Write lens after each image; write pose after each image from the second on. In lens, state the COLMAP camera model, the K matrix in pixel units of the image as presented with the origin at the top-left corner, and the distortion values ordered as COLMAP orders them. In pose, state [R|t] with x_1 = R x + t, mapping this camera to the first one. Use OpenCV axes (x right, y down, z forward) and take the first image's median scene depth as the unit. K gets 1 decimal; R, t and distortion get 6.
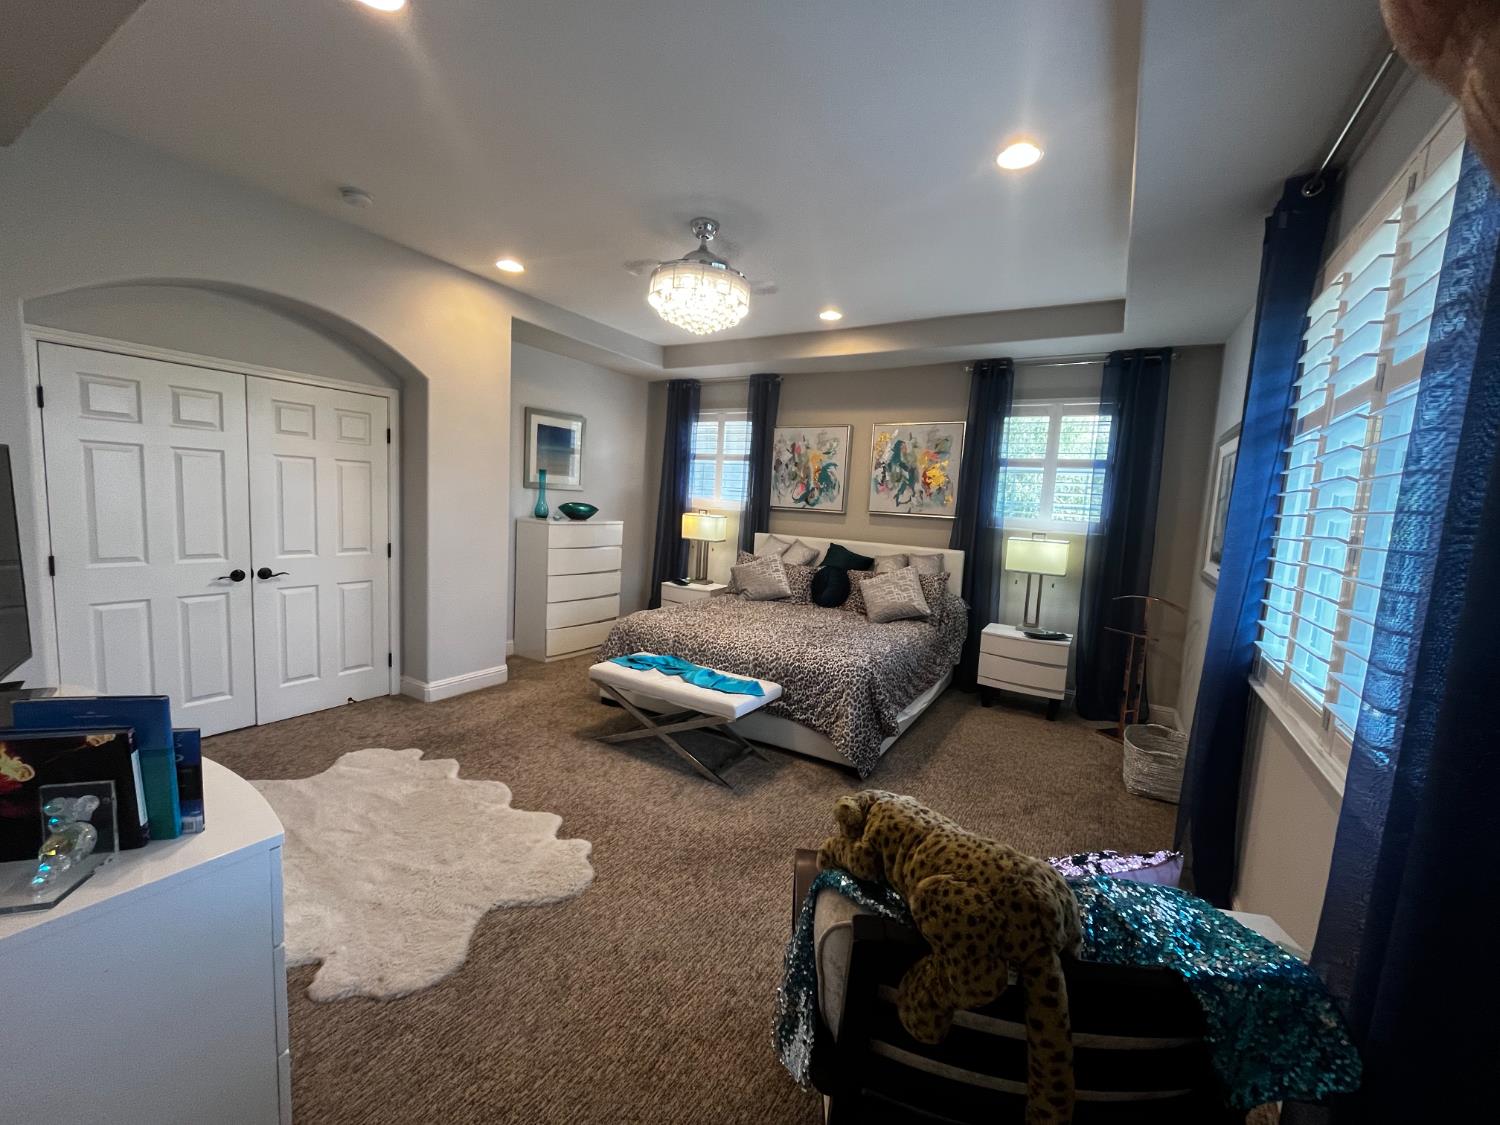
lens RADIAL K [[605.4, 0, 755.8], [0, 605.4, 567.9], [0, 0, 1]] dist [-0.000344, -0.000127]
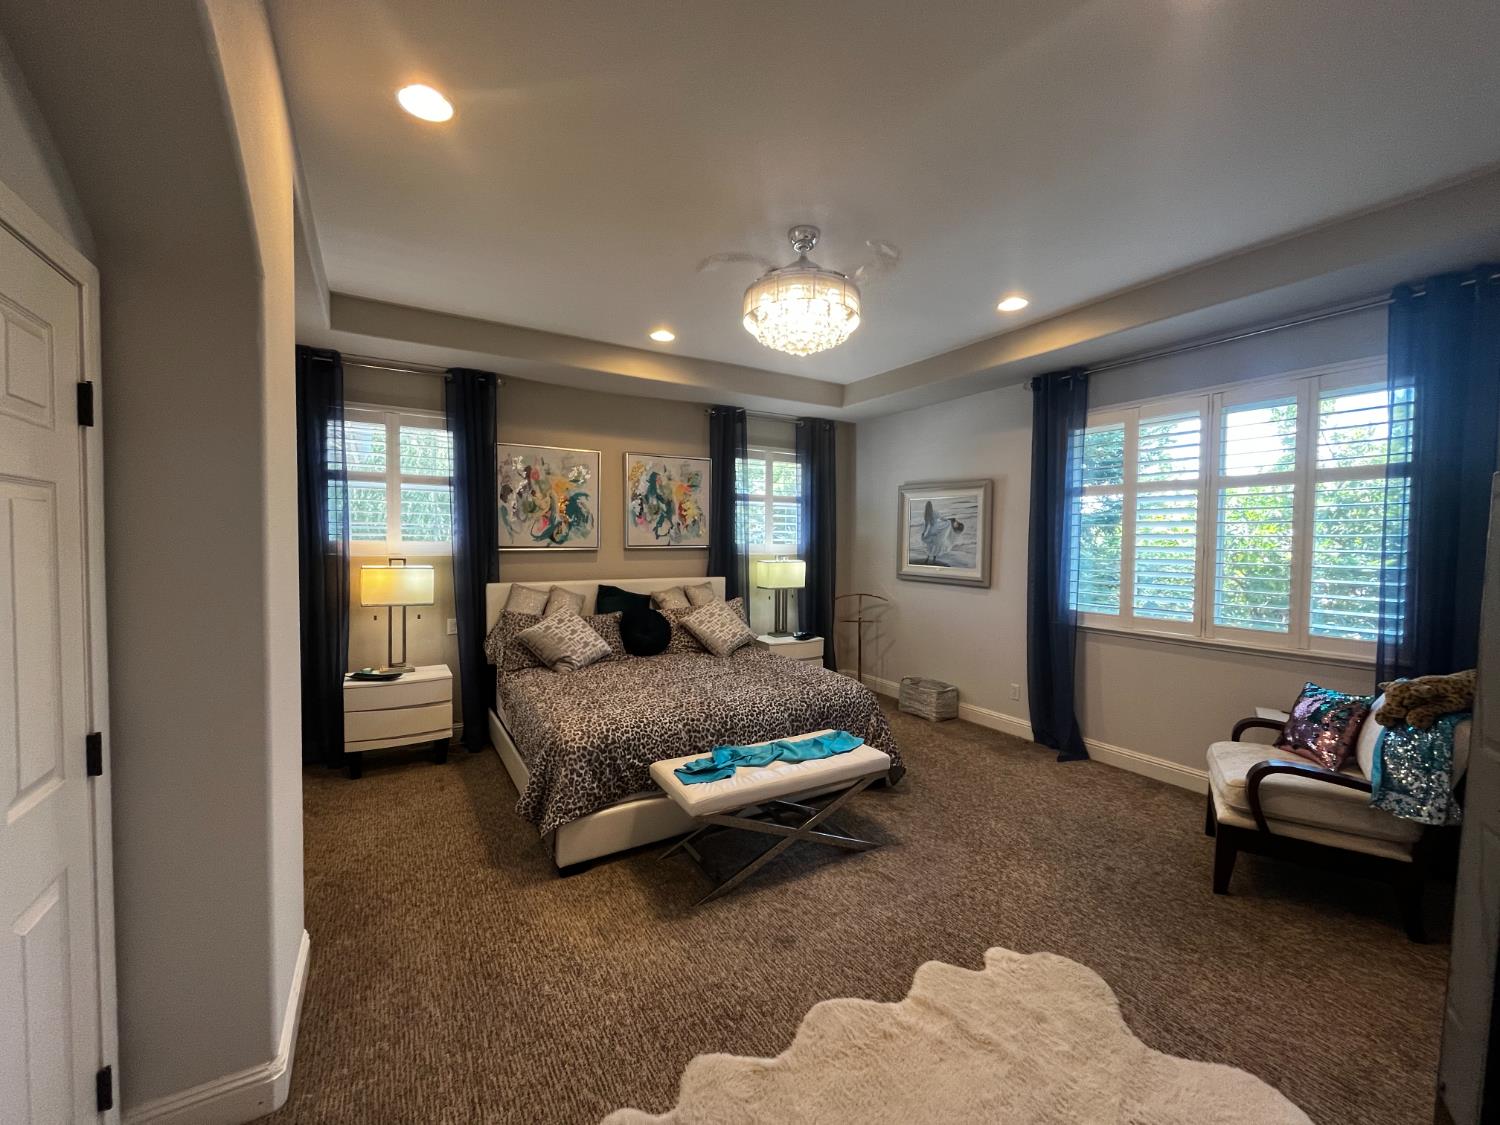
lens RADIAL K [[605.4, 0, 757.6], [0, 605.4, 564.0], [0, 0, 1]] dist [-0.000344, -0.000127]
pose [[0.456298, -0.092797, 0.884975, -0.561464], [0.111106, 0.992706, 0.046807, -0.089424], [-0.882863, 0.076969, 0.463280, 0.406952]]
